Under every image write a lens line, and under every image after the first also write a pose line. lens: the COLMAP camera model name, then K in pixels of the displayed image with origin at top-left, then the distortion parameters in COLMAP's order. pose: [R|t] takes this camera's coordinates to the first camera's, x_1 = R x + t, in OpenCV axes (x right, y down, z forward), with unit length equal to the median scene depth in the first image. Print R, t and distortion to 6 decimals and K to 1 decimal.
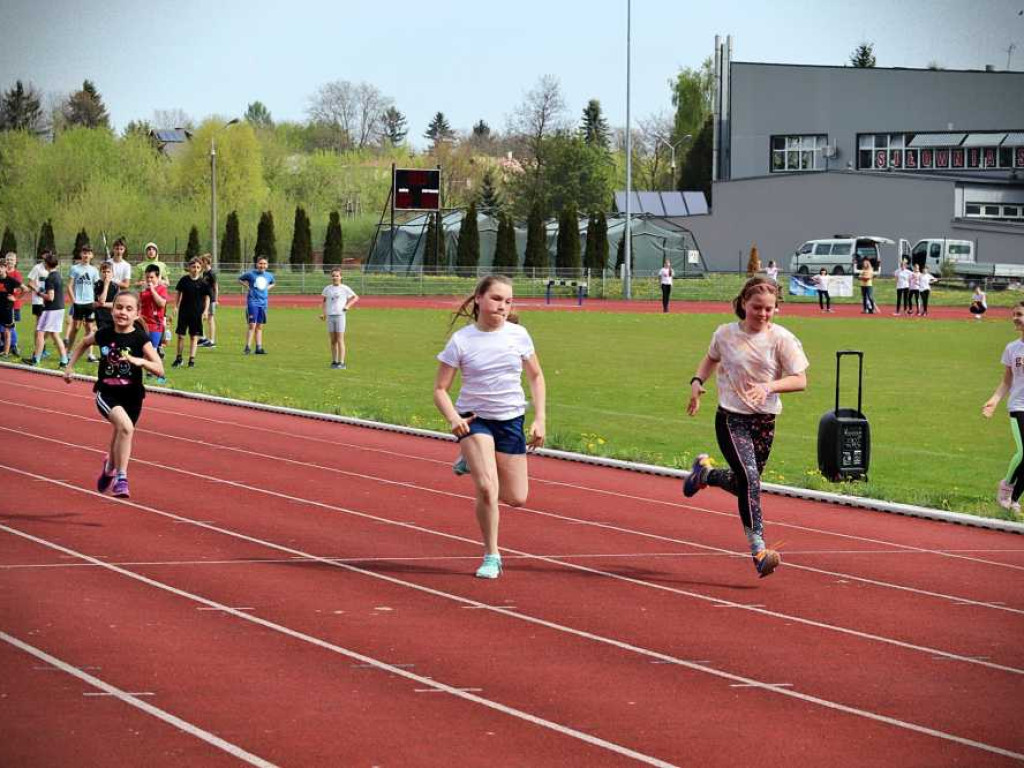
lens RADIAL K [[3648.3, 0, 512.0], [0, 3648.3, 384.0], [0, 0, 1]] dist [-0.284940, -0.606263]
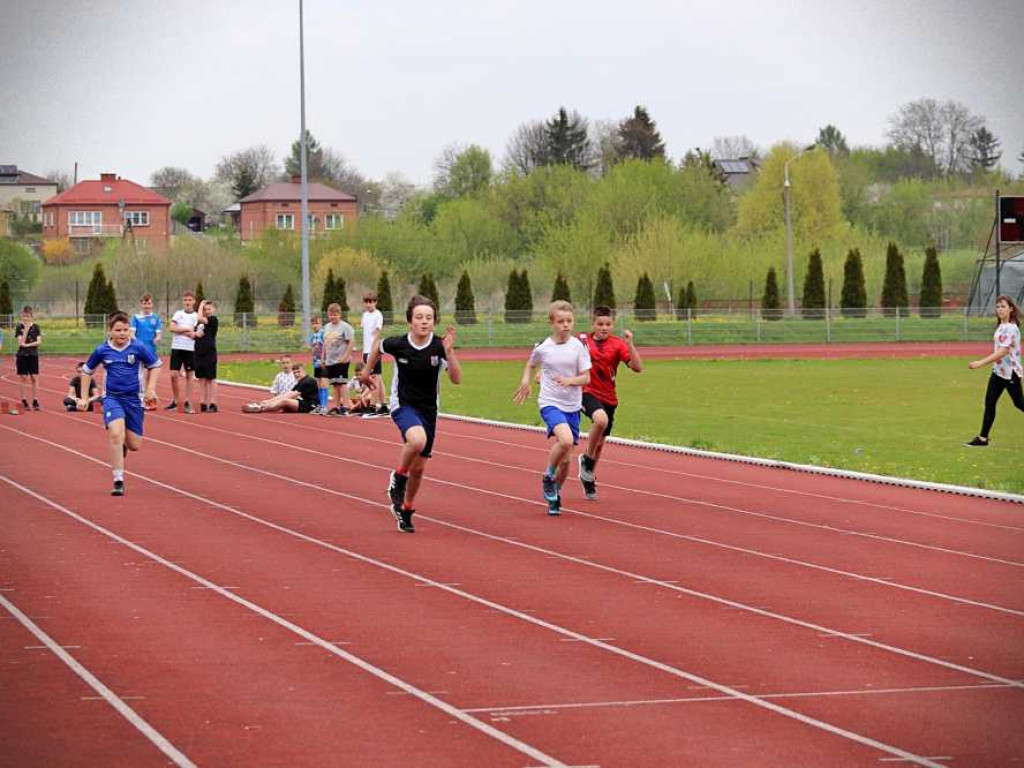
lens RADIAL K [[3956.1, 0, 512.1], [0, 3956.1, 432.6], [0, 0, 1]] dist [-0.267395, 0.429447]
pose [[0.989315, -0.021840, -0.144147, -0.010470], [0.021664, 0.999761, -0.002788, -0.001860], [0.144174, -0.000364, 0.989552, 0.039599]]
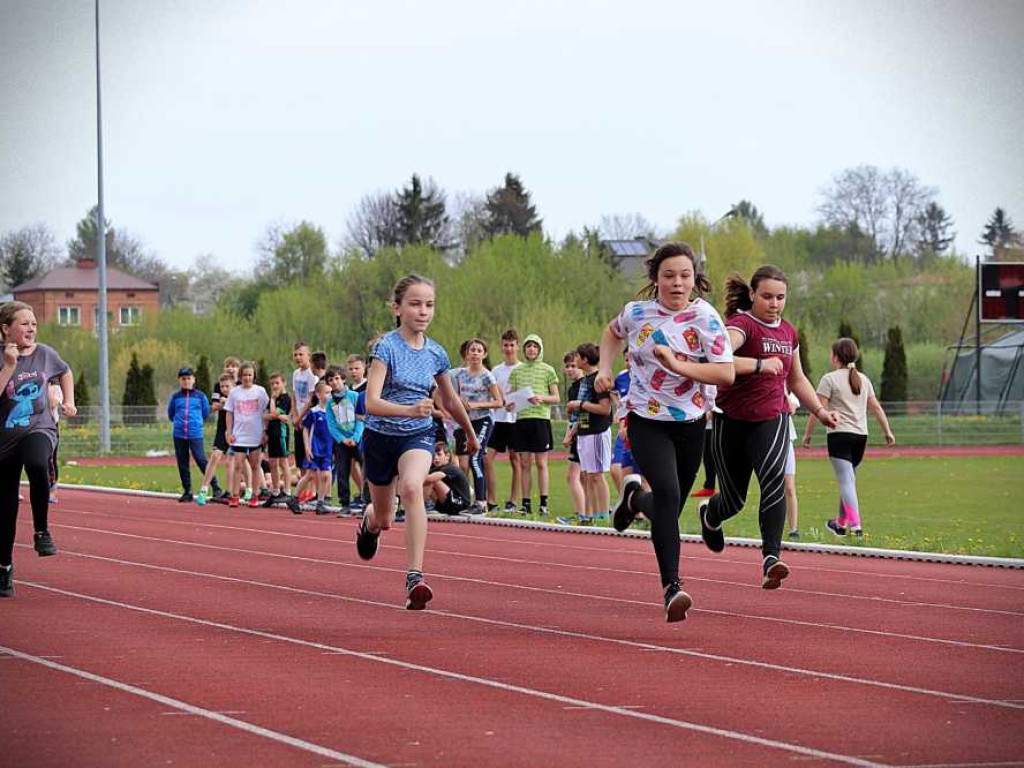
lens RADIAL K [[4617.1, 0, 512.0], [0, 4617.1, 384.0], [0, 0, 1]] dist [-0.066056, -3.596039]
pose [[0.994602, -0.029092, -0.099605, -0.027768], [0.023605, 0.998161, -0.055830, 0.008803], [0.101046, 0.053177, 0.993460, 0.099251]]
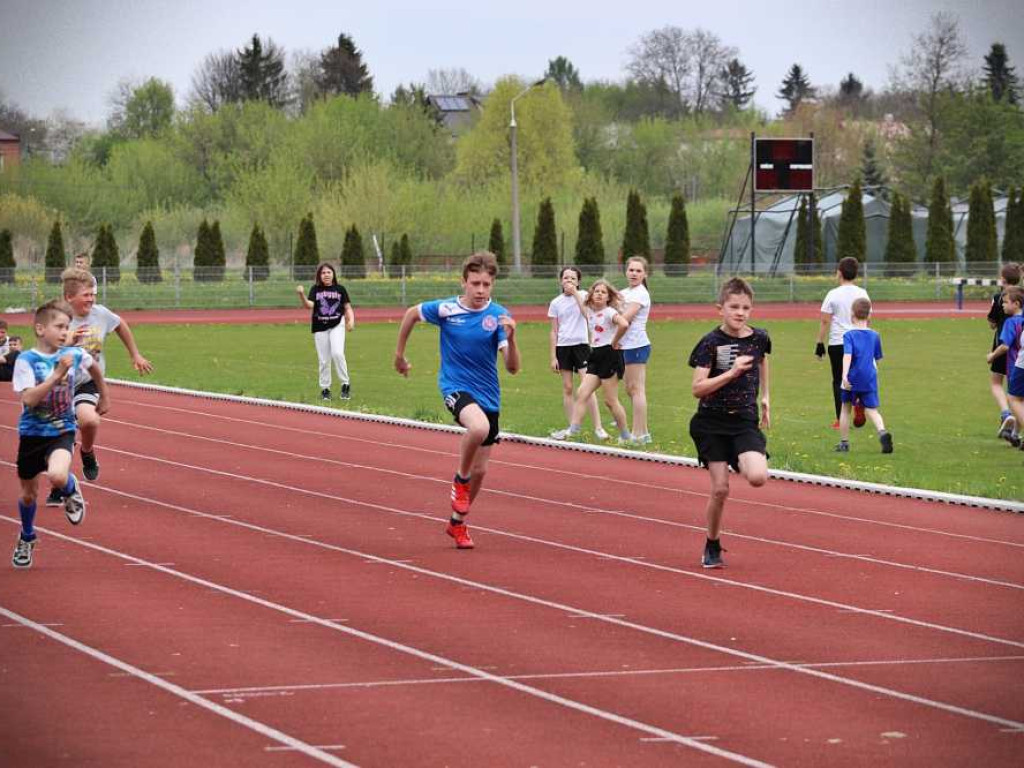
lens RADIAL K [[4617.1, 0, 512.0], [0, 4617.1, 384.0], [0, 0, 1]] dist [-0.066056, -3.596039]
pose [[0.997125, -0.021195, -0.072744, -0.010933], [0.020729, 0.999759, -0.007166, -0.000958], [0.072878, 0.005638, 0.997325, 0.017533]]
